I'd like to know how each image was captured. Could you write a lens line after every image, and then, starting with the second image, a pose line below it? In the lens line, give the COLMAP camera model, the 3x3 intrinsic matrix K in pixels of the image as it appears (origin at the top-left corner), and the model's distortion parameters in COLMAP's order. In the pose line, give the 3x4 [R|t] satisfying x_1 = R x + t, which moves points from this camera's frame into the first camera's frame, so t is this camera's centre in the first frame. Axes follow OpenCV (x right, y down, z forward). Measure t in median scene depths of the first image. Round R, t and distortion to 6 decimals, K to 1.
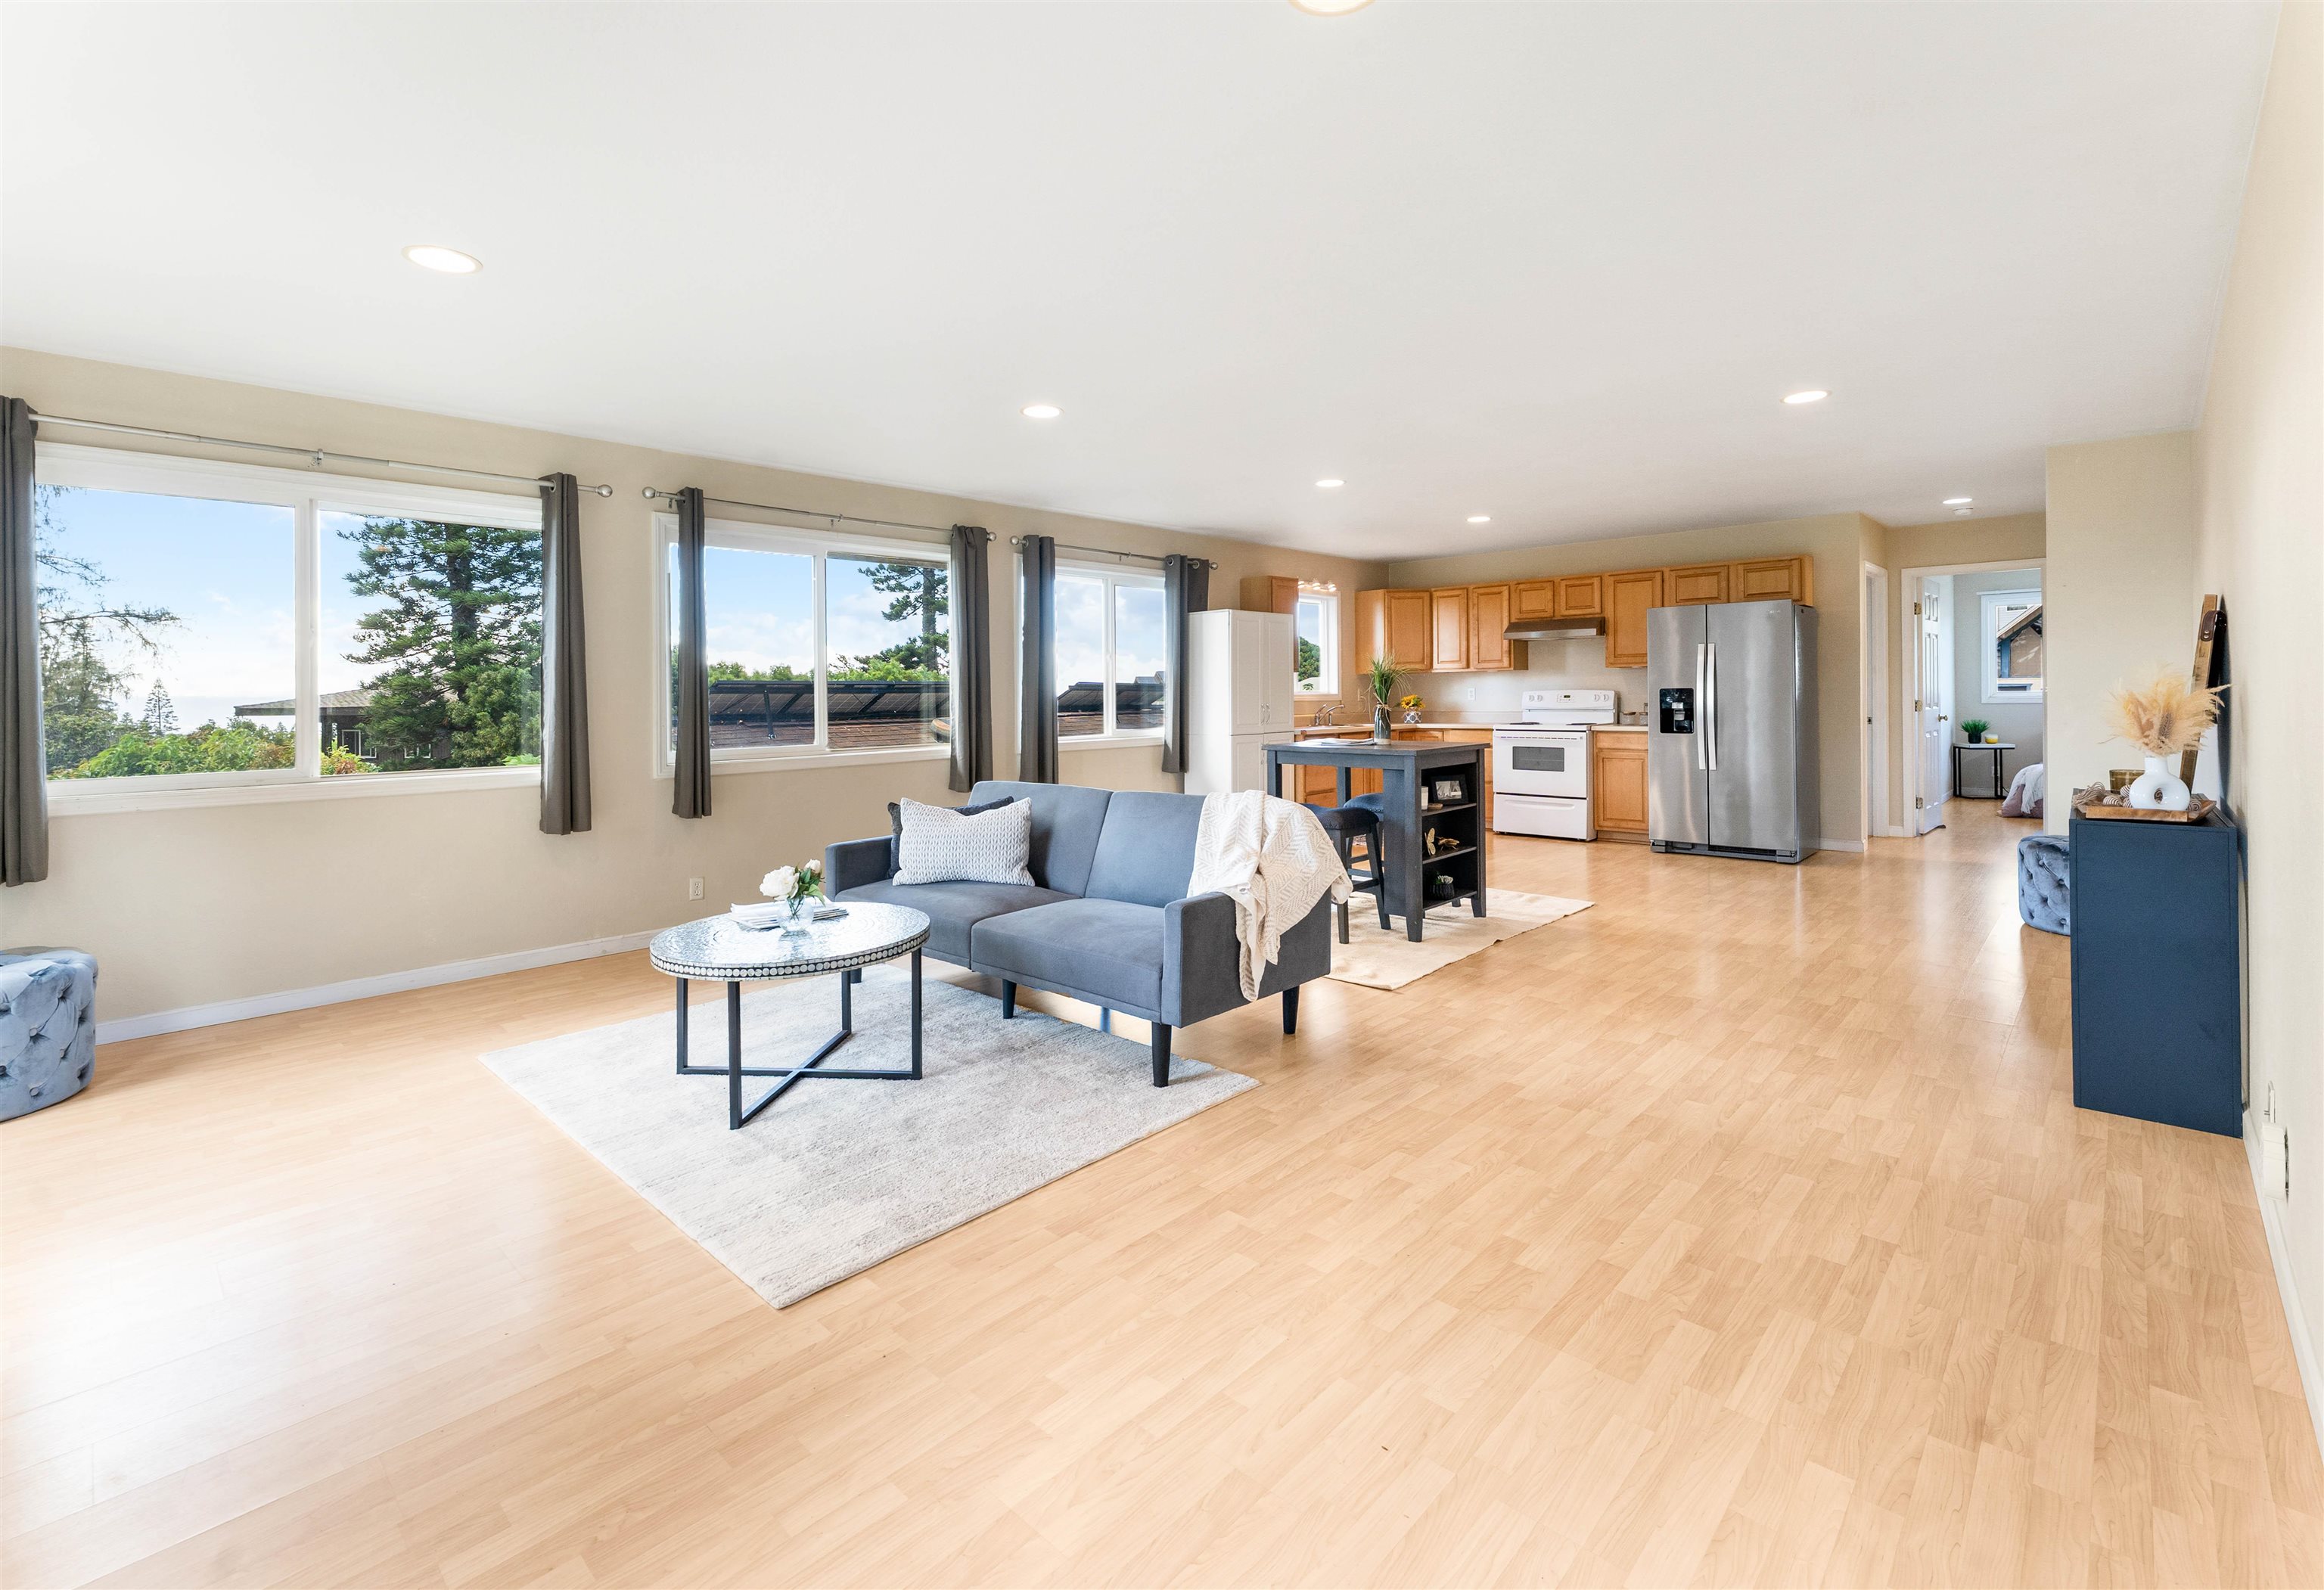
lens RADIAL K [[1024.8, 0, 1155.2], [0, 1024.8, 702.3], [0, 0, 1]] dist [-0.000801, -0.000702]
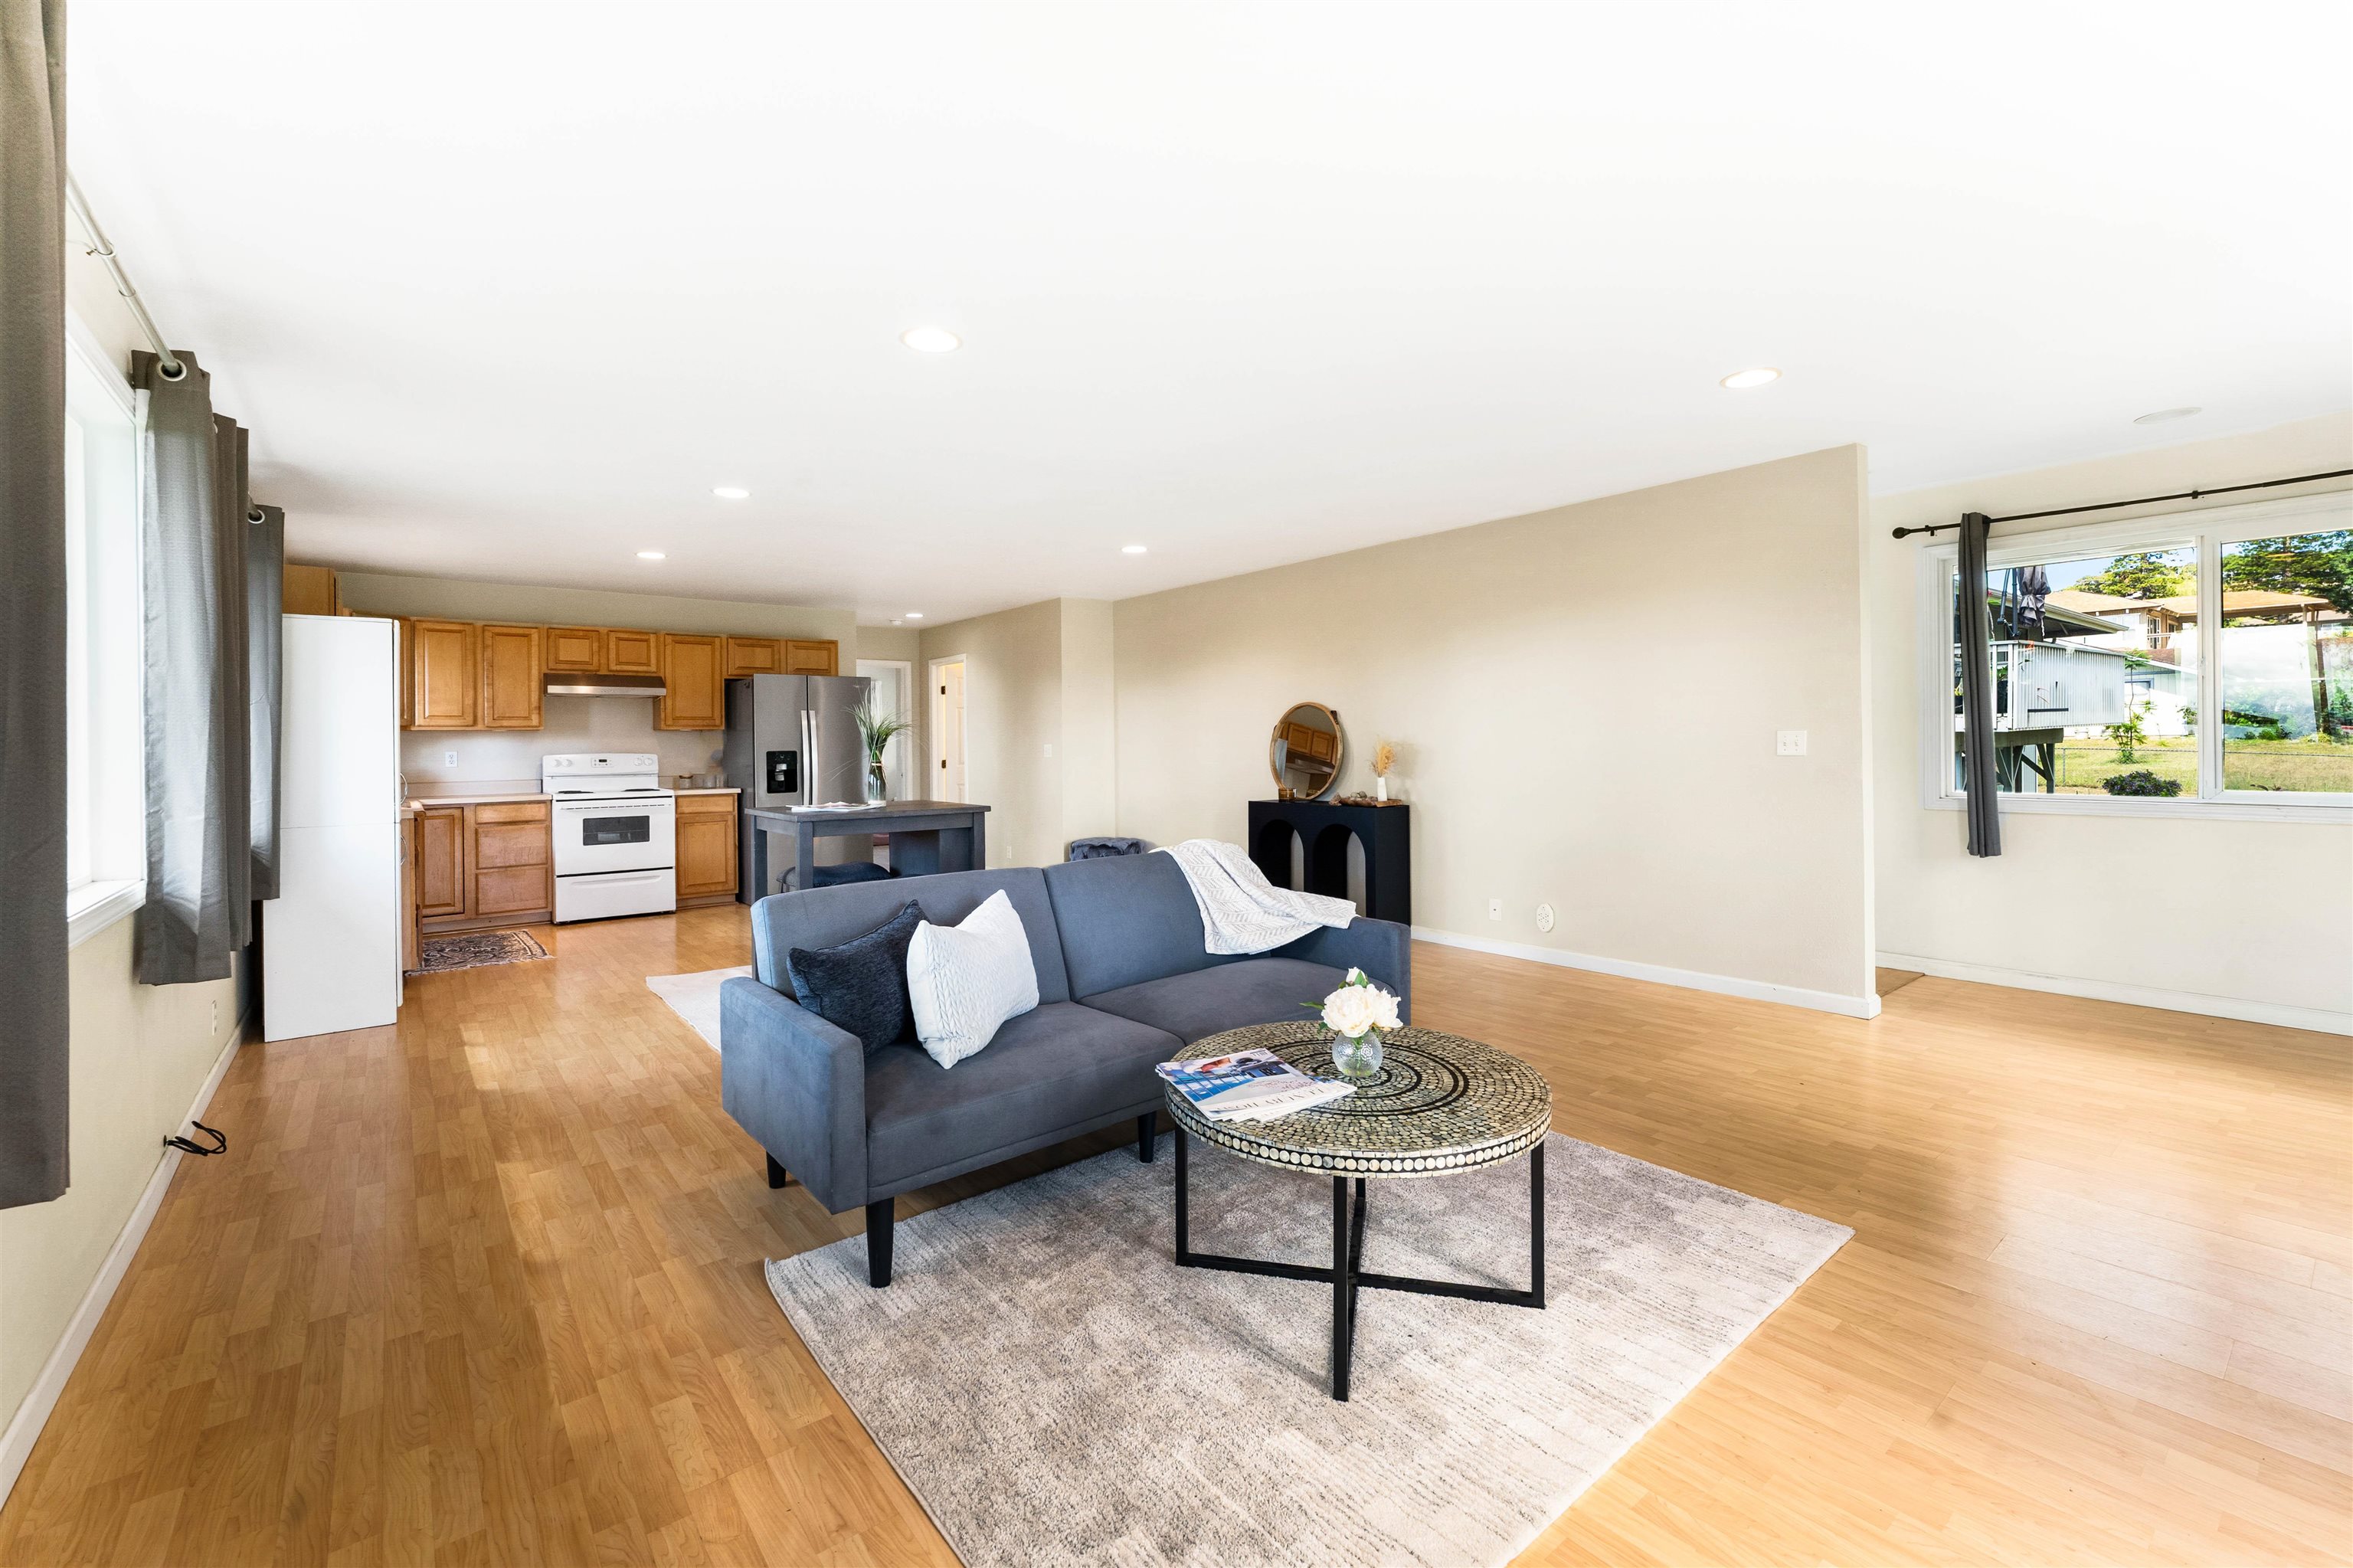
lens RADIAL K [[965.9, 0, 1190.2], [0, 965.9, 753.7], [0, 0, 1]] dist [0.004334, 0.000299]
pose [[0.137217, 0.000178, 0.990541, -0.404618], [0.019018, 0.999815, -0.002814, 0.000204], [-0.990358, 0.019224, 0.137189, 0.400115]]
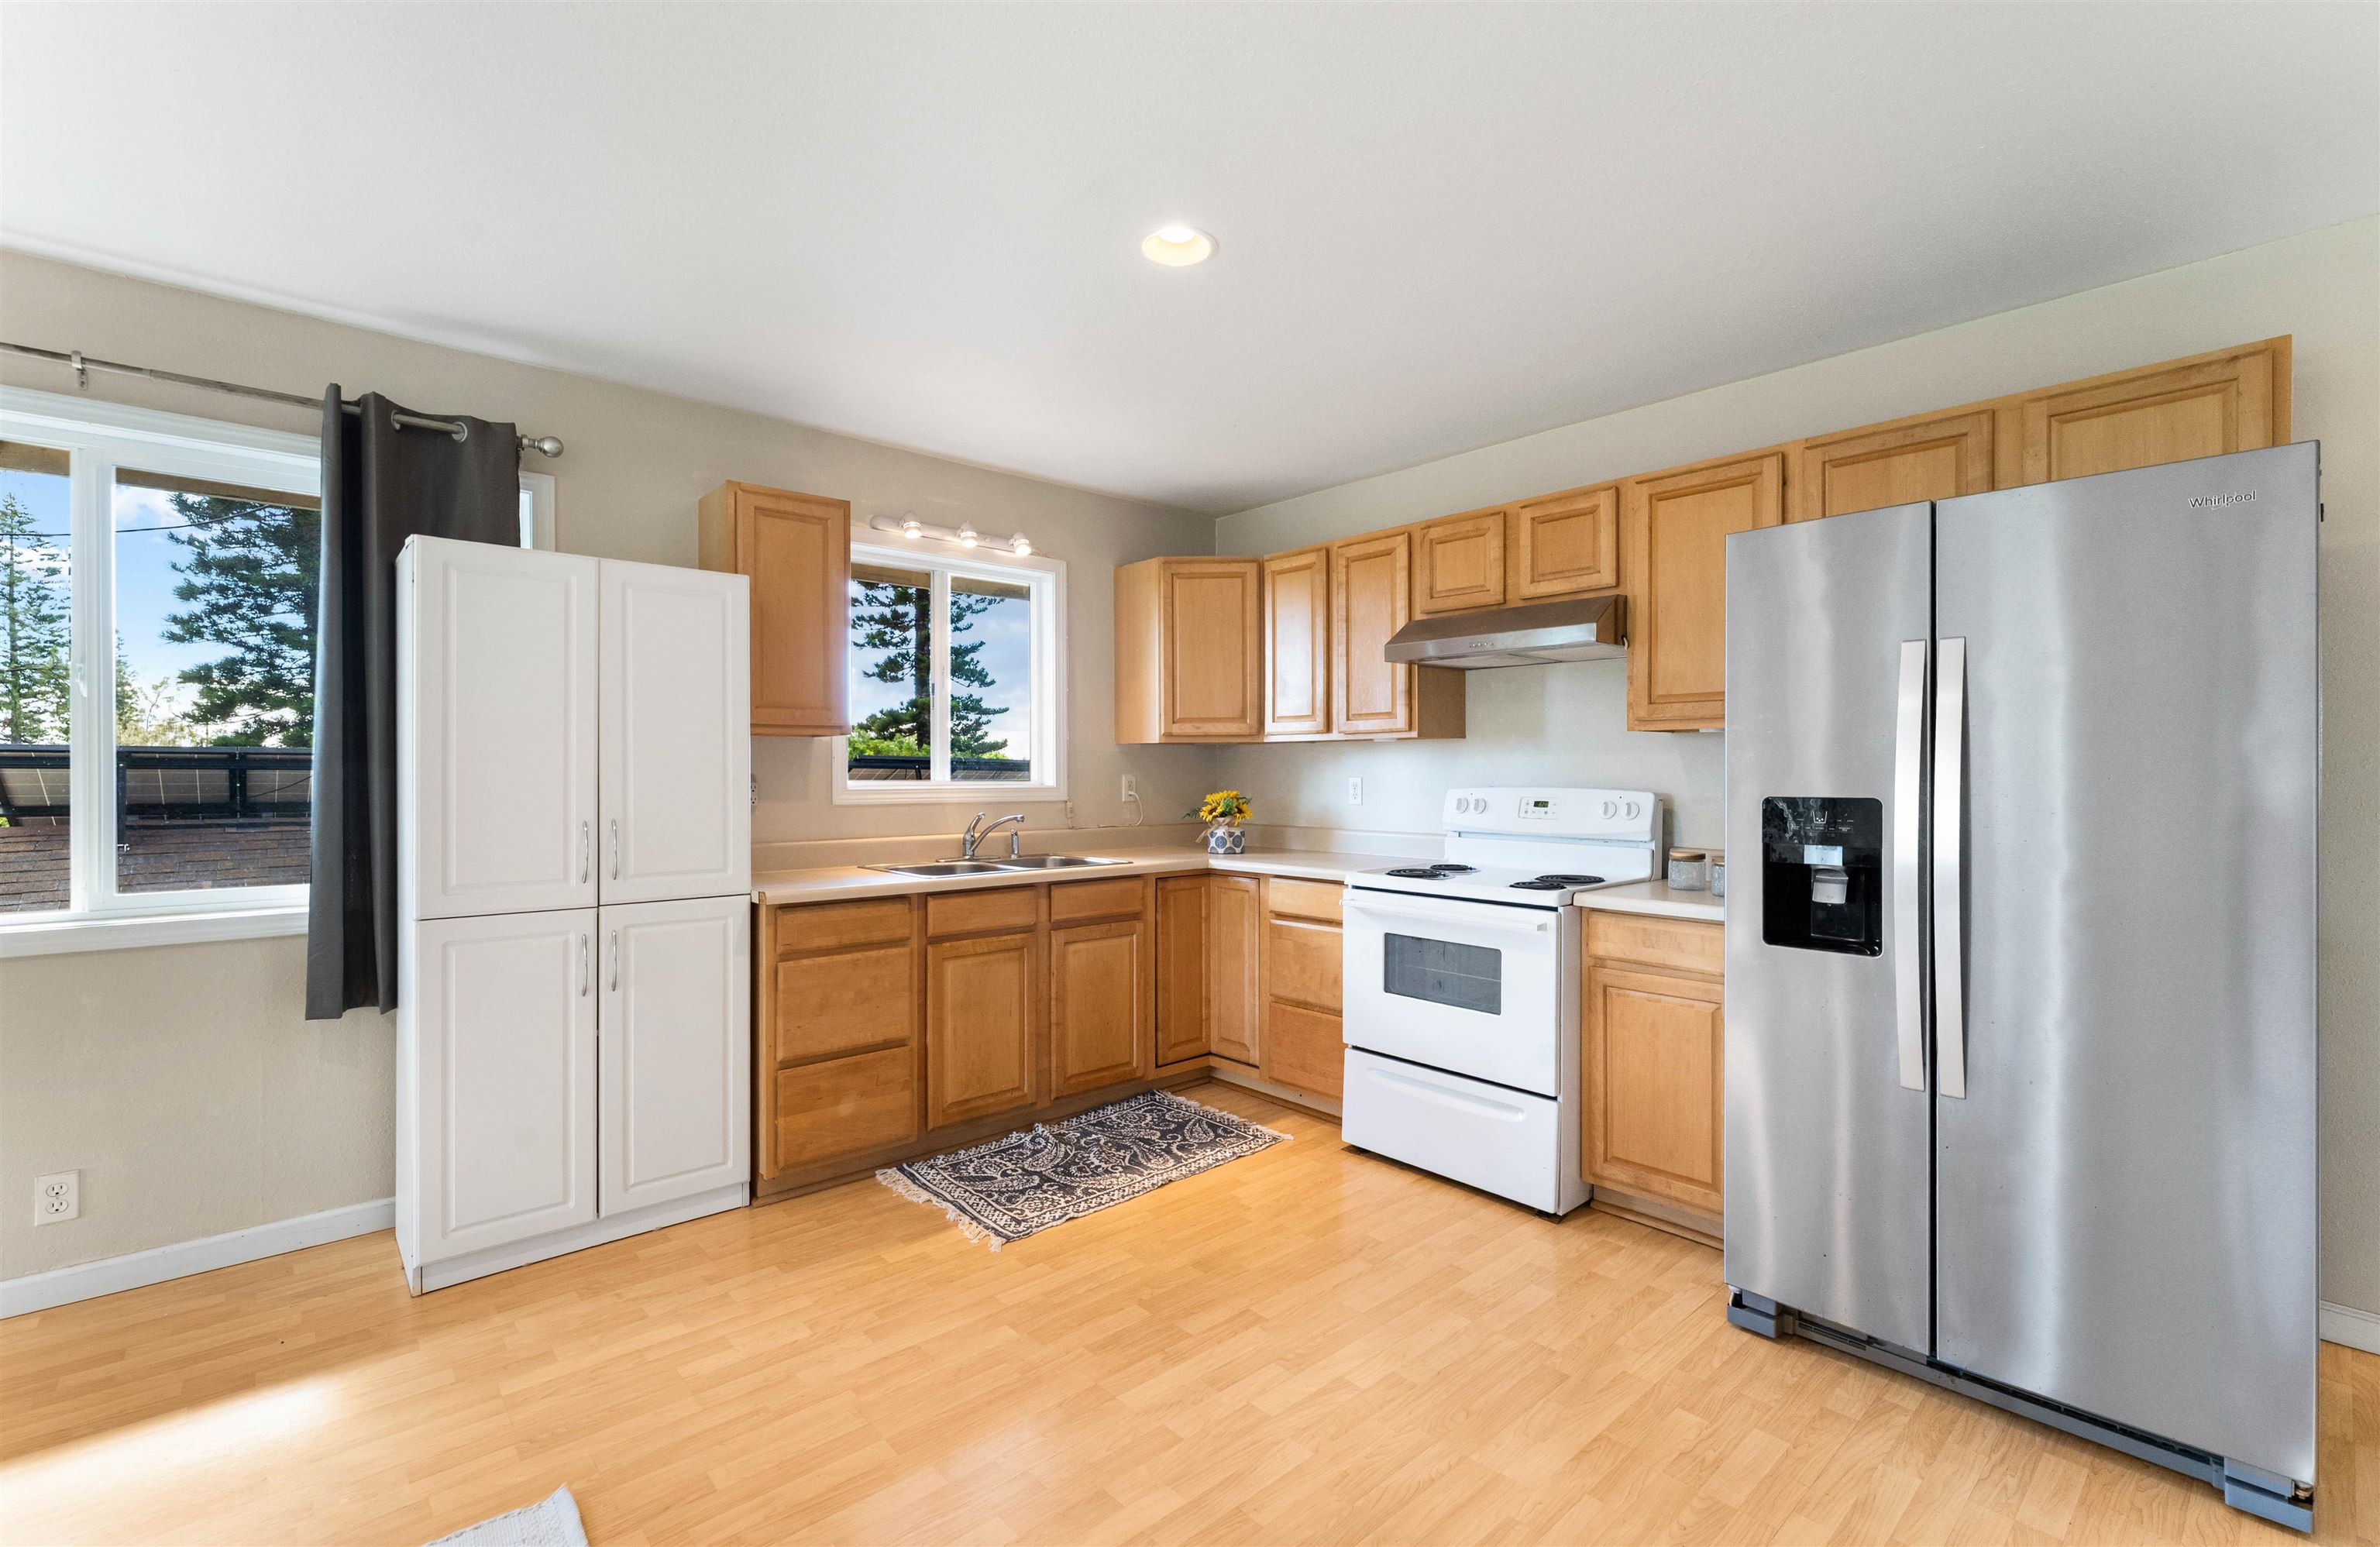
lens RADIAL K [[1033.7, 0, 1219.7], [0, 1033.7, 776.6], [0, 0, 1]] dist [-0.007682, -0.000576]
pose [[0.998291, 0.014178, -0.056692, 0.323076], [-0.014278, 0.999897, -0.001369, -0.015307], [0.056666, 0.002177, 0.998391, 0.635840]]
